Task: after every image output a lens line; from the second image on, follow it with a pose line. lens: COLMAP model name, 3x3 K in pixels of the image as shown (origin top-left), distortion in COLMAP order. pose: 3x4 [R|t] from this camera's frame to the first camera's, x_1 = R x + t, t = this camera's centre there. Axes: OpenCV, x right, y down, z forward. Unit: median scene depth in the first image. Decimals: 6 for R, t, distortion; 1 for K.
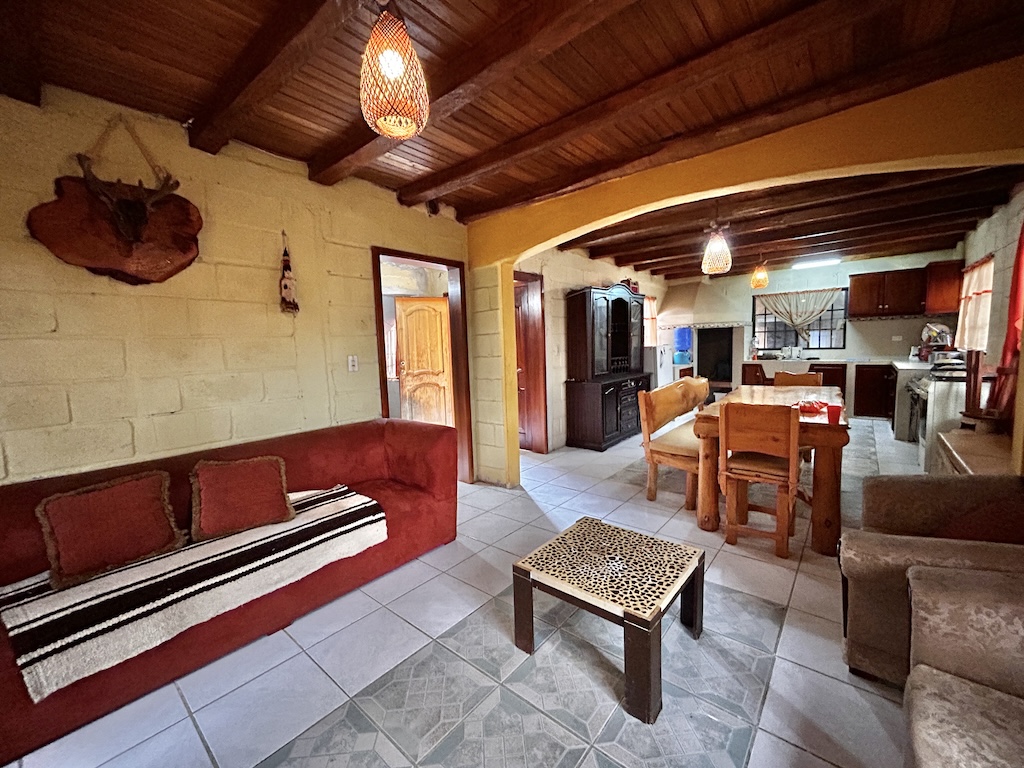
lens RADIAL K [[411.8, 0, 511.4], [0, 411.8, 386.3], [0, 0, 1]] dist [-0.003682, -0.000430]
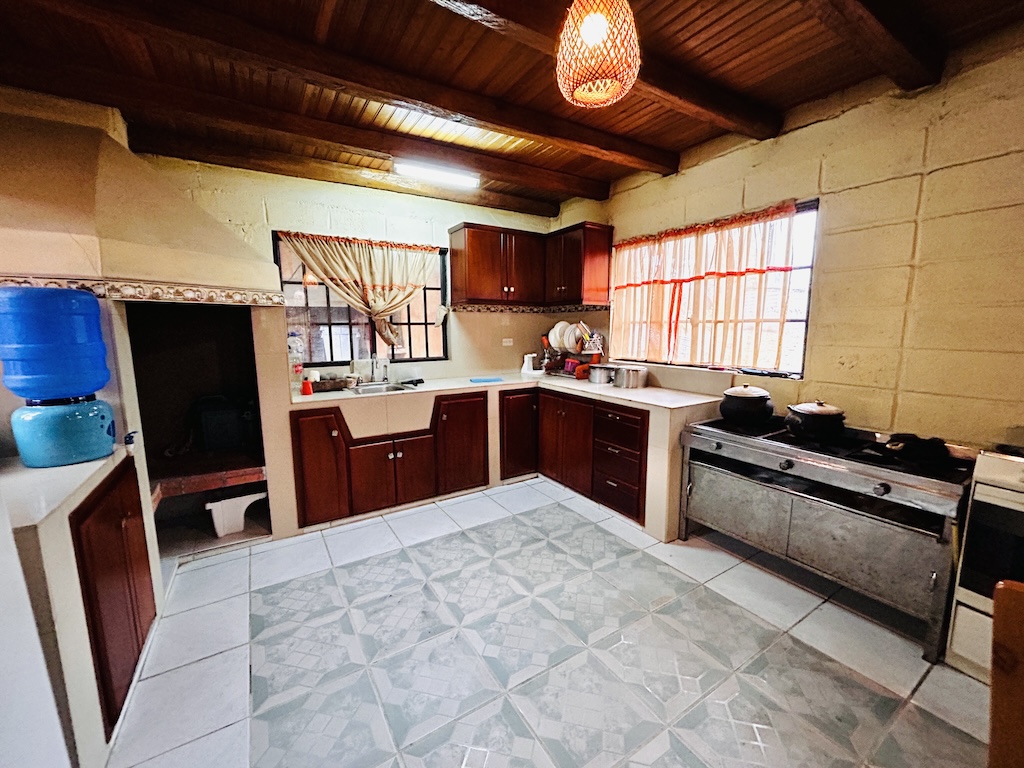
lens RADIAL K [[411.8, 0, 510.8], [0, 411.8, 387.4], [0, 0, 1]] dist [-0.003682, -0.000430]
pose [[0.309563, -0.106012, 0.944951, 0.296340], [0.088459, 0.992667, 0.082386, -0.091706], [-0.946755, 0.058086, 0.316670, 0.736305]]
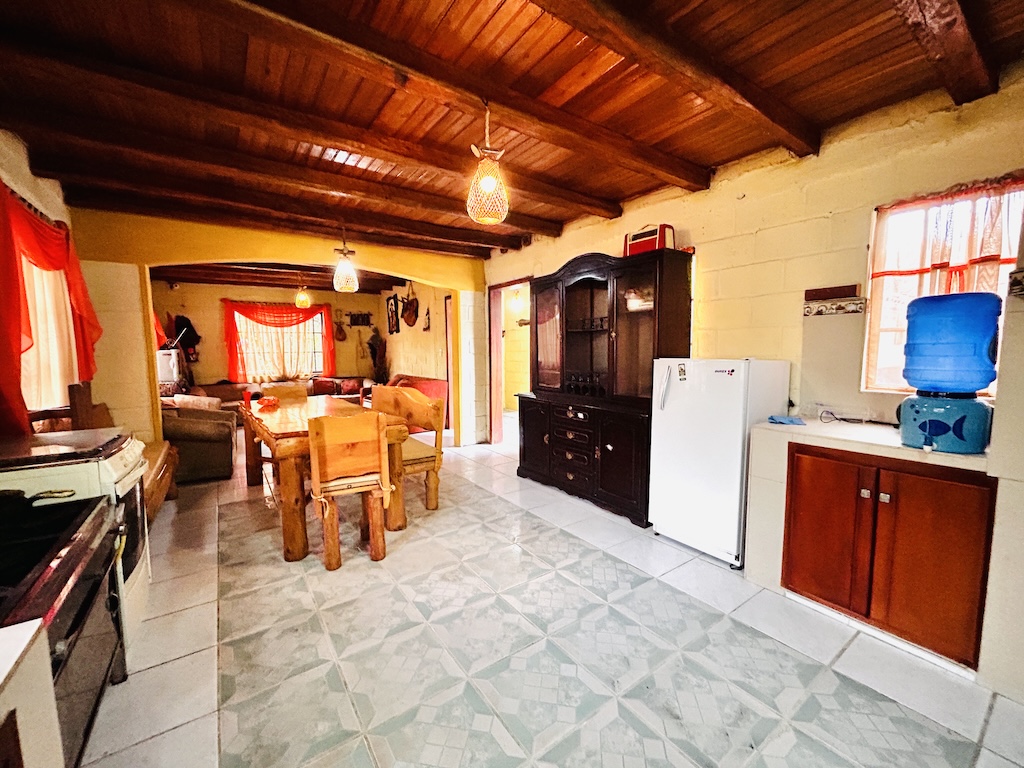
lens RADIAL K [[411.8, 0, 508.3], [0, 411.8, 382.2], [0, 0, 1]] dist [-0.003682, -0.000430]
pose [[-0.258690, 0.121672, -0.958267, 0.735033], [-0.076089, 0.986386, 0.145783, -0.111248], [0.962959, 0.110626, -0.245911, 0.843020]]
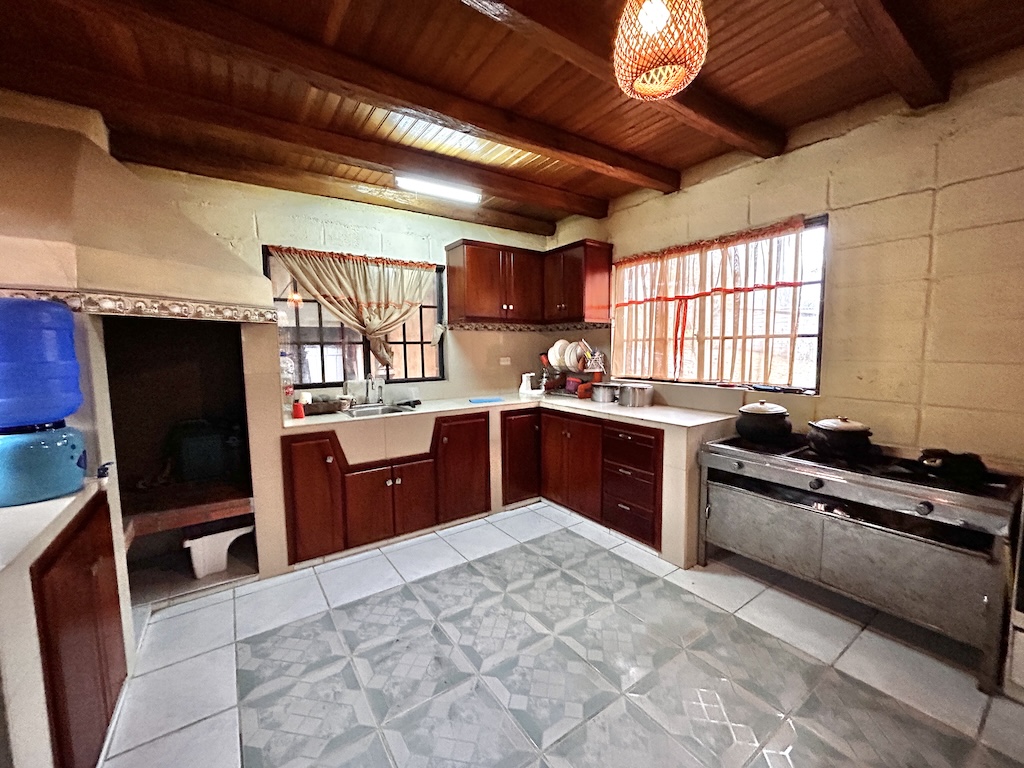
lens RADIAL K [[411.8, 0, 510.6], [0, 411.8, 387.9], [0, 0, 1]] dist [-0.003682, -0.000430]
pose [[0.264616, -0.061674, 0.962380, 0.306903], [0.097801, 0.994524, 0.036842, -0.091449], [-0.959382, 0.084373, 0.269198, 0.765673]]
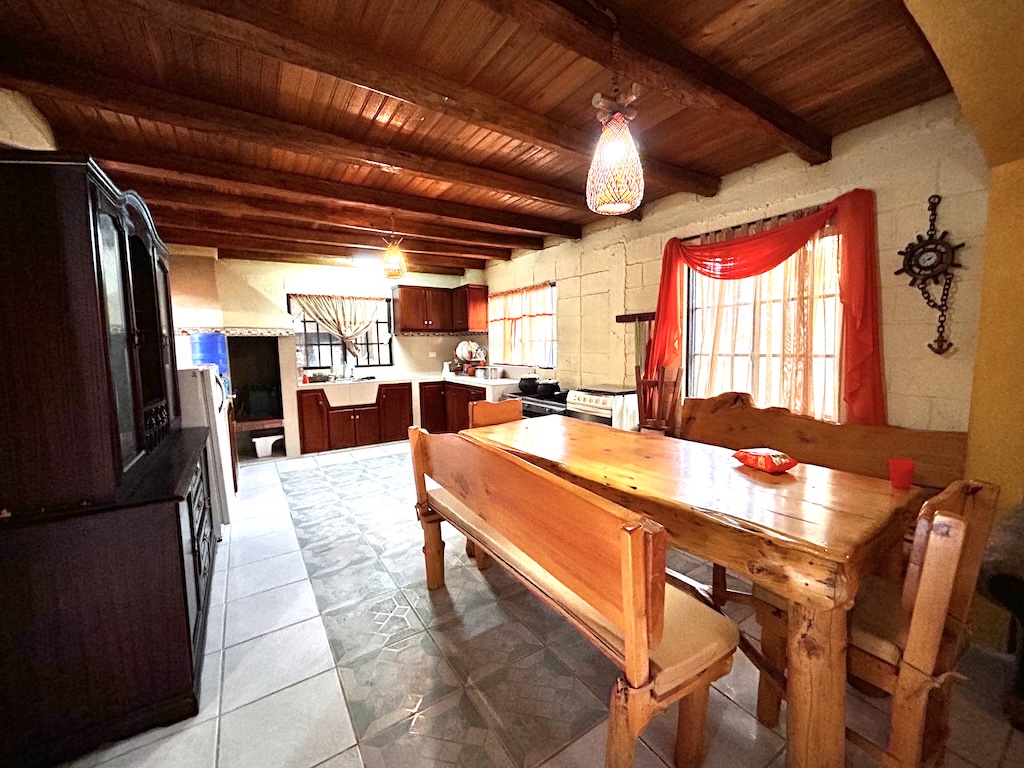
lens RADIAL K [[411.8, 0, 511.0], [0, 411.8, 386.2], [0, 0, 1]] dist [-0.003682, -0.000430]
pose [[0.292916, -0.067724, 0.953737, 0.010533], [0.100484, 0.994145, 0.039732, -0.055171], [-0.950843, 0.084197, 0.298006, 0.476692]]
